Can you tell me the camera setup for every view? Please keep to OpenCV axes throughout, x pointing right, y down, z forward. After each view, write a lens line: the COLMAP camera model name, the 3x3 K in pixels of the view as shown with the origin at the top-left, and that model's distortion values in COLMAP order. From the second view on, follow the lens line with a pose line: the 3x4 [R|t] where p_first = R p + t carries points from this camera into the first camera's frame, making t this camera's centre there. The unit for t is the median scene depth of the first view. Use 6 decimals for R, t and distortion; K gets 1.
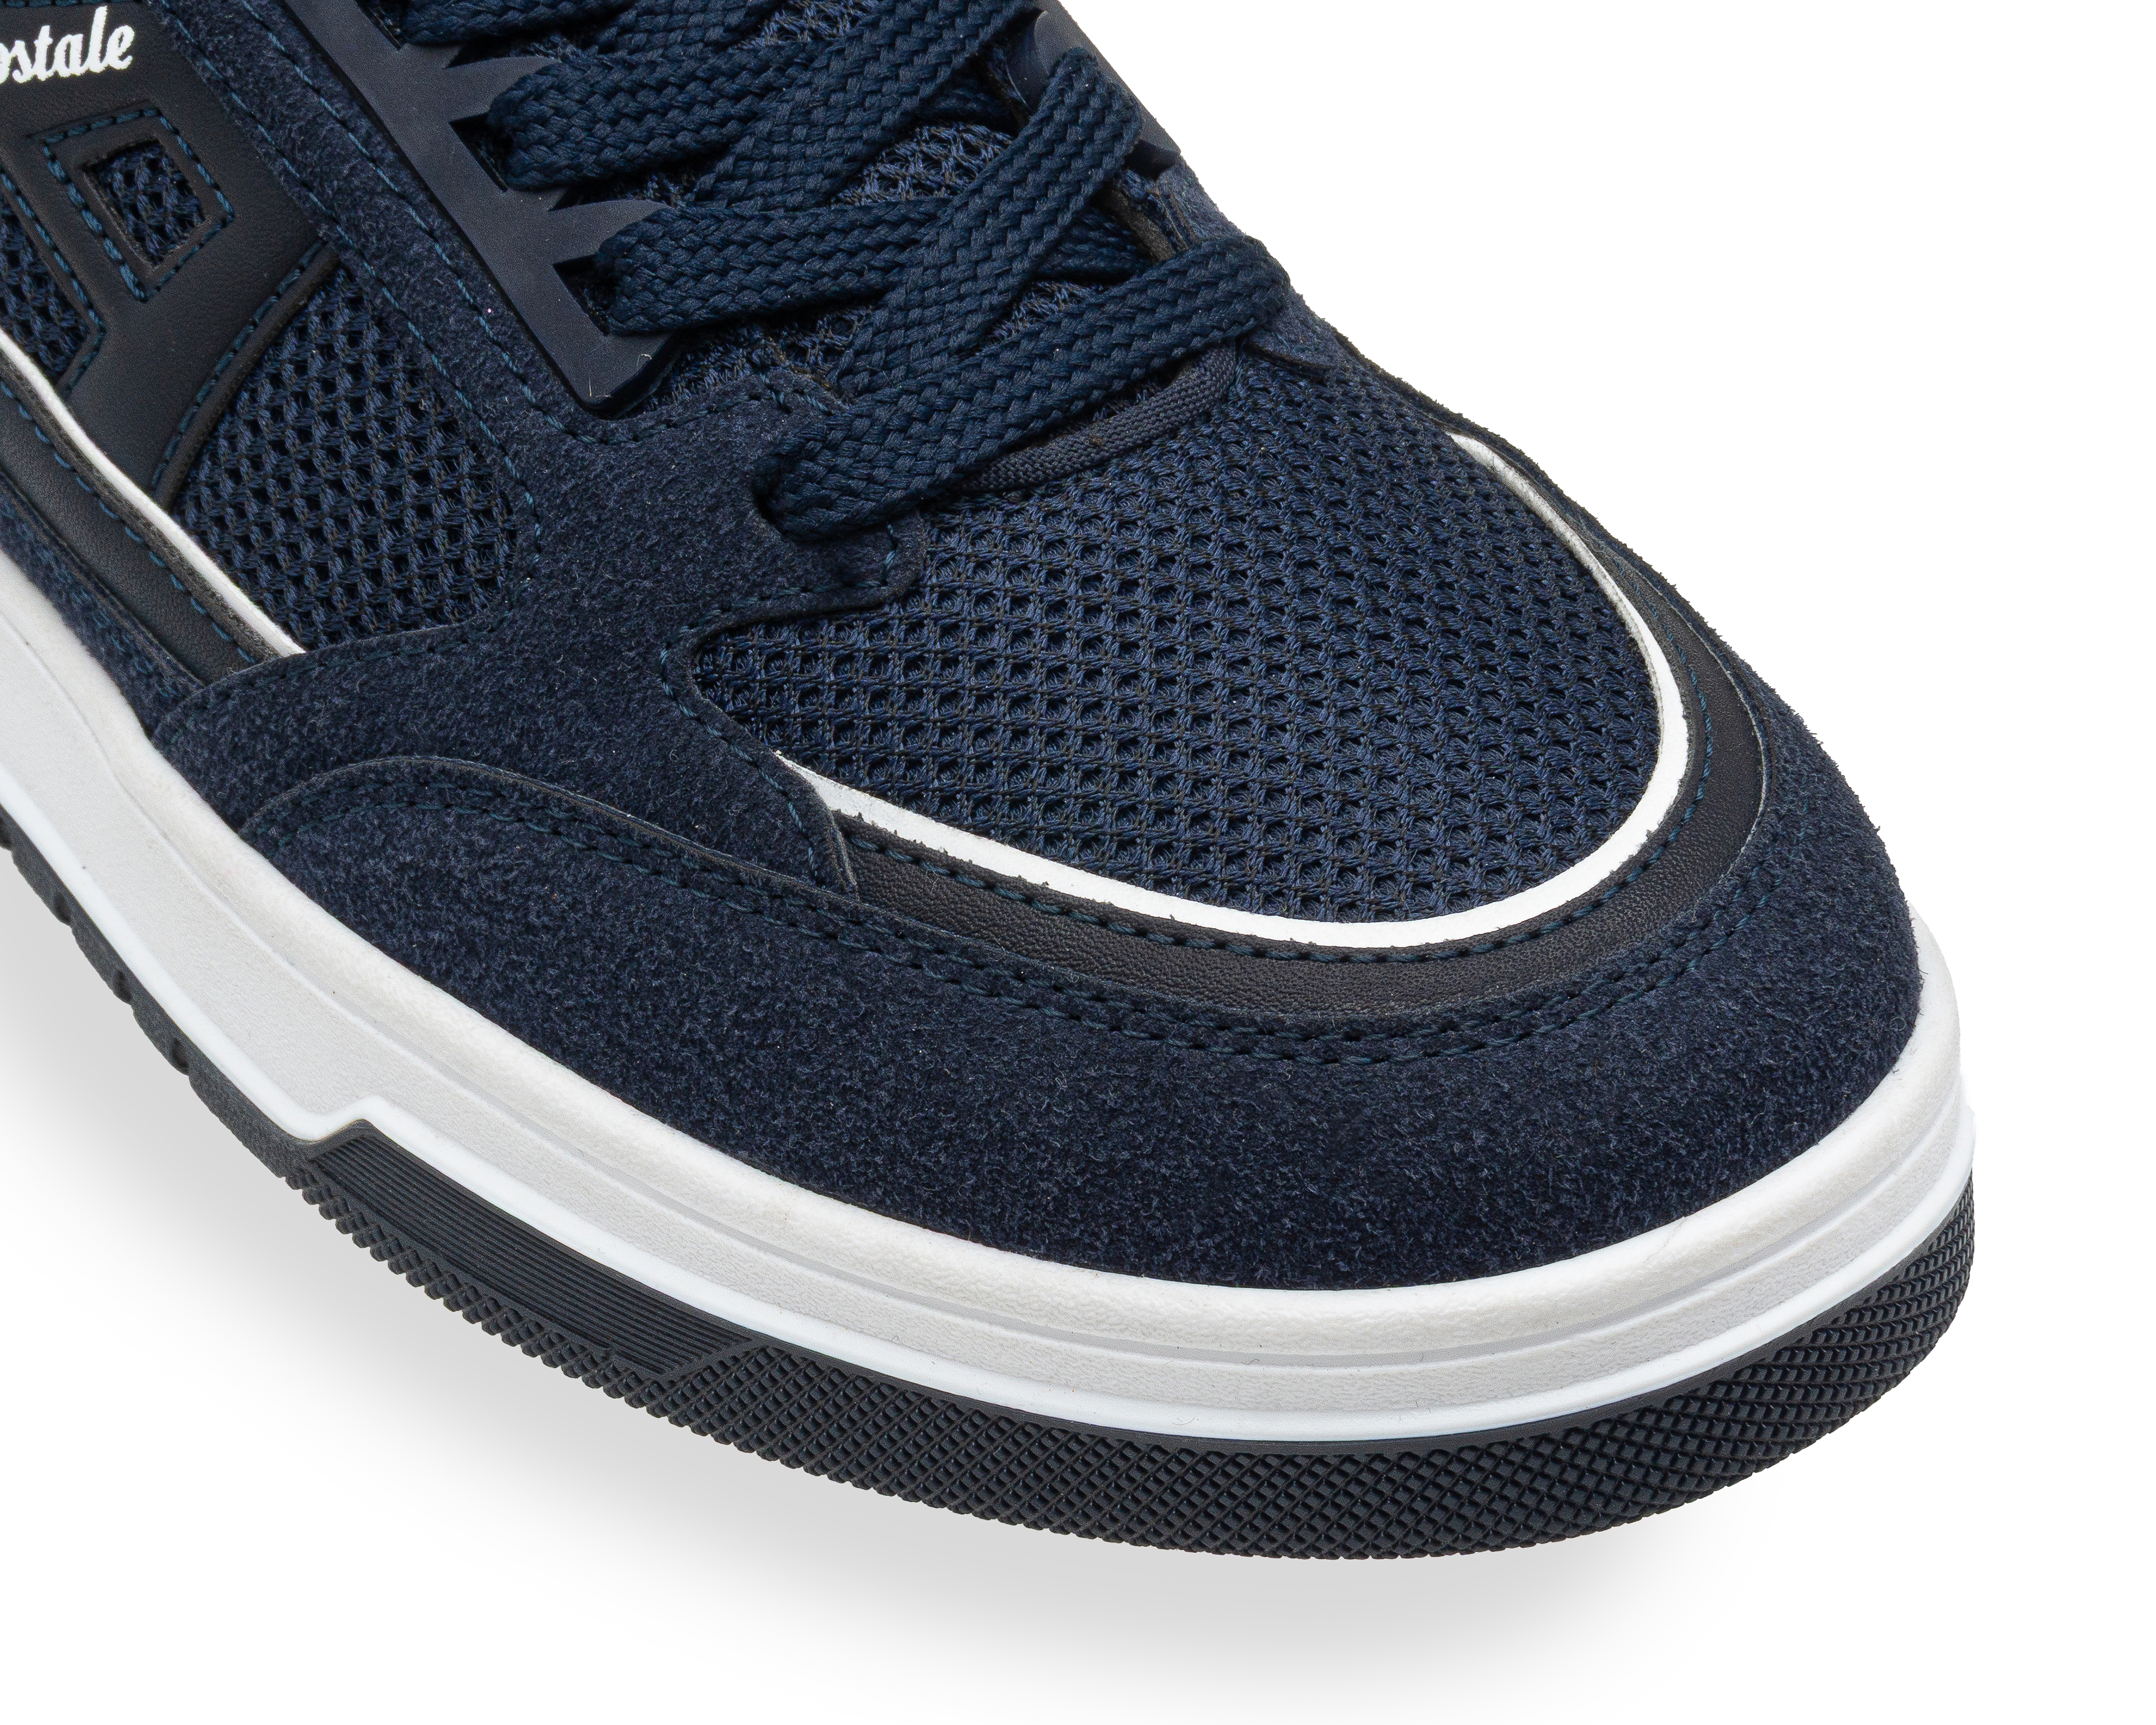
lens RADIAL K [[6071.4, 0, 1081.3], [0, 6071.4, 865.6], [0, 0, 1]] dist [0.077346, 0.000000]
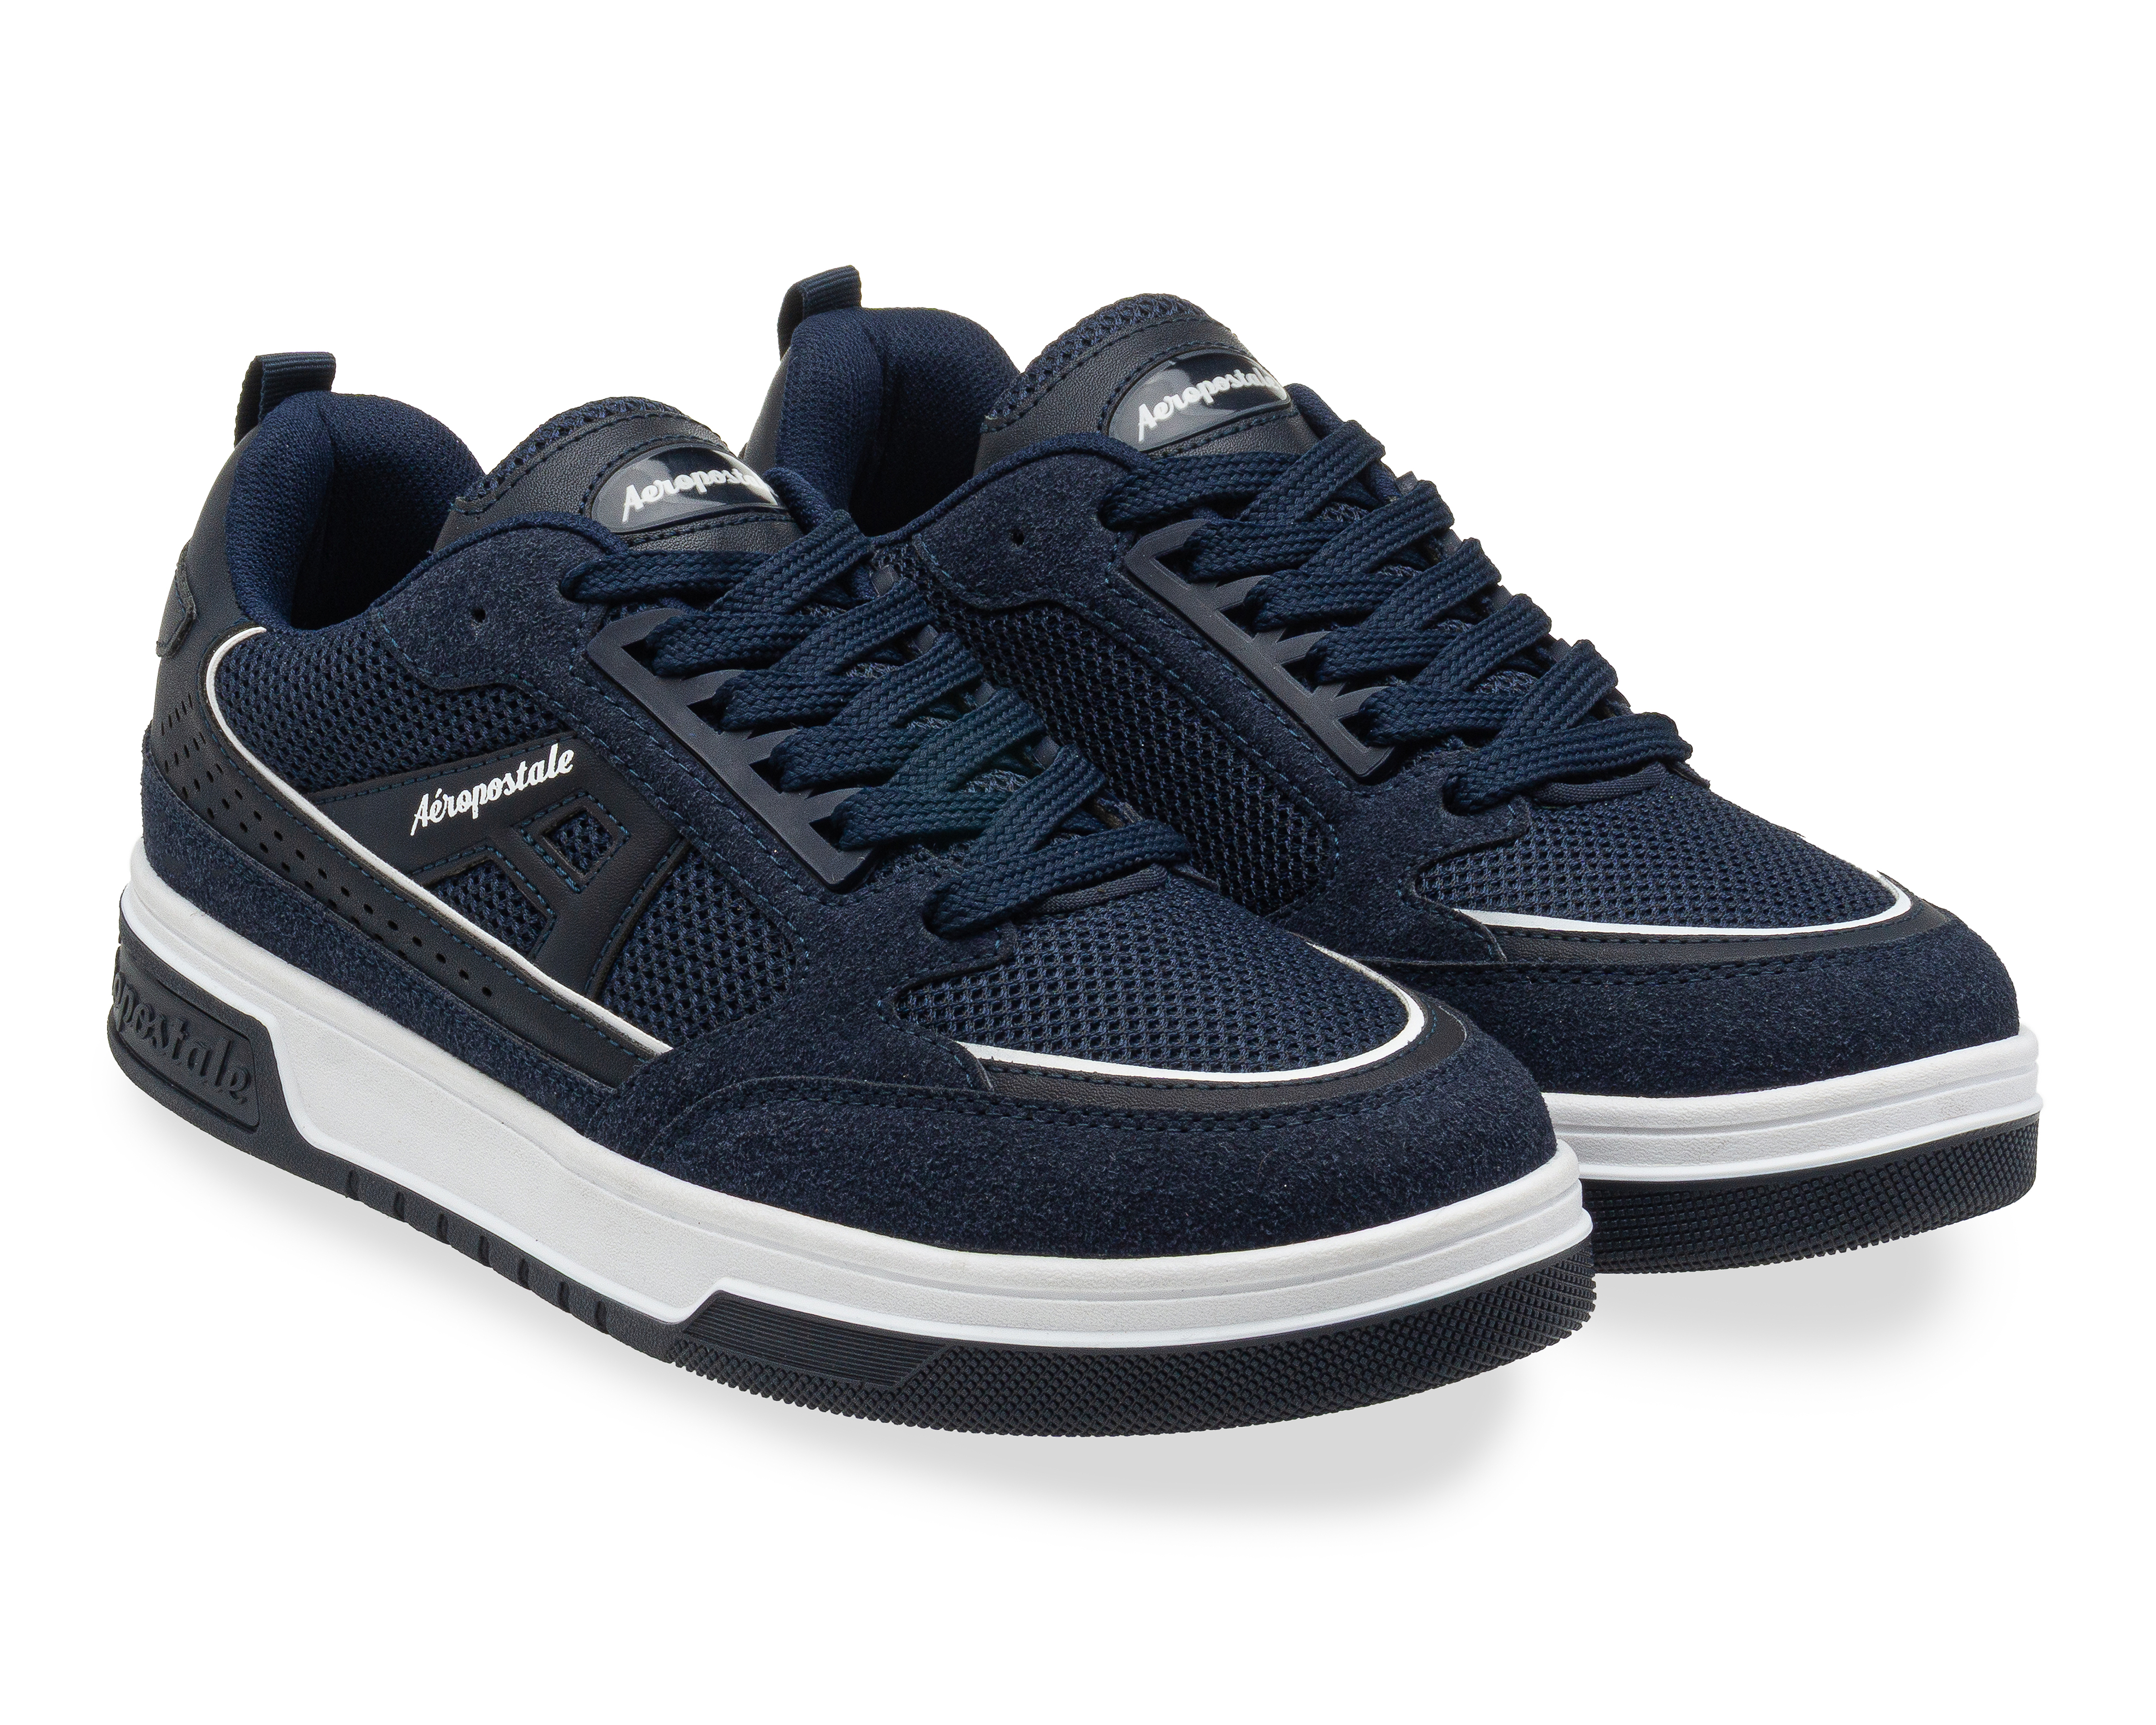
lens RADIAL K [[3939.5, 0, 1072.3], [0, 3939.5, 860.3], [0, 0, 1]] dist [-0.035417, 0.000000]
pose [[0.998160, -0.043689, 0.042047, -0.057622], [0.053481, 0.961107, -0.270948, 0.253614], [-0.028574, 0.272698, 0.961675, -0.186992]]
